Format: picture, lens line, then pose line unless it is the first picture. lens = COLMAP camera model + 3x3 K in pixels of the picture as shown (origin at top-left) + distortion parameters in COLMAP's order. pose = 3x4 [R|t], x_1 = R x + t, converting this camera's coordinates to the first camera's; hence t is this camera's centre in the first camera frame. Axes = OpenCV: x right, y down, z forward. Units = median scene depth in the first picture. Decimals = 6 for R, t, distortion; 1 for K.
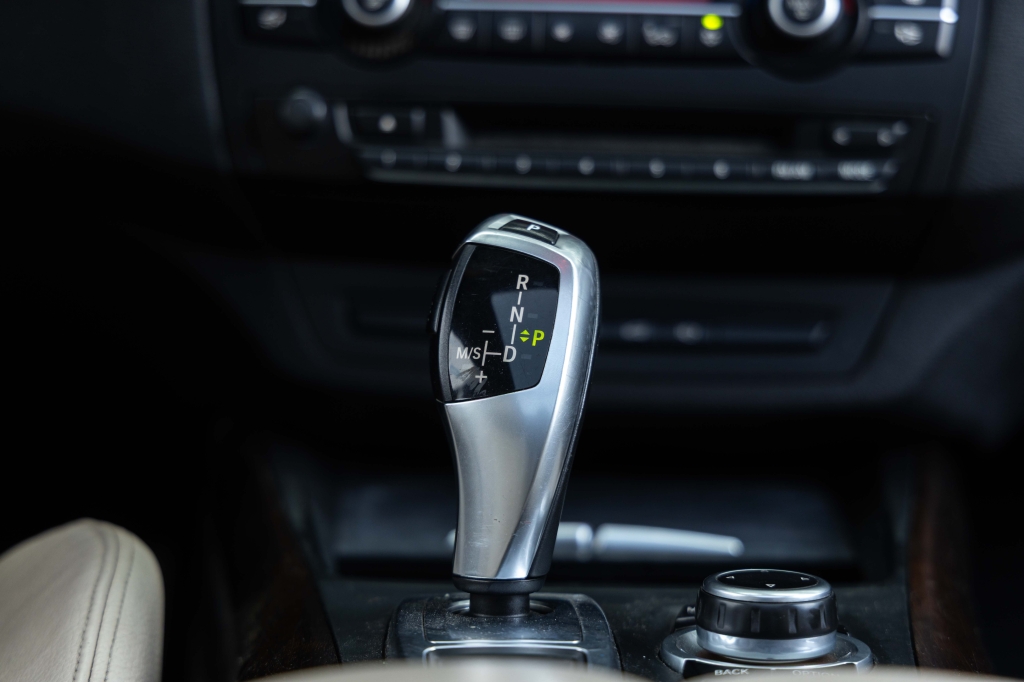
lens RADIAL K [[2115.9, 0, 512.2], [0, 2115.9, 338.9], [0, 0, 1]] dist [-0.015686, 0.000000]
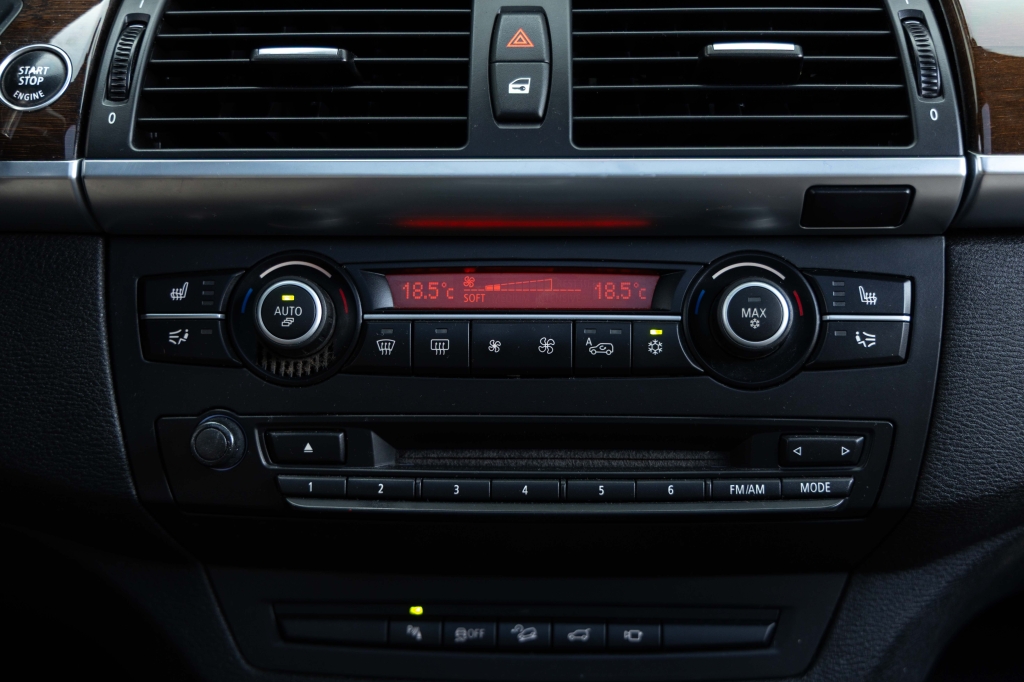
lens RADIAL K [[1486.0, 0, 517.7], [0, 1486.0, 344.3], [0, 0, 1]] dist [-0.010642, 0.000000]
pose [[0.997426, -0.034548, 0.062837, -0.007051], [0.033460, 0.999273, 0.018280, -0.157911], [-0.063423, -0.016130, 0.997856, 0.354806]]
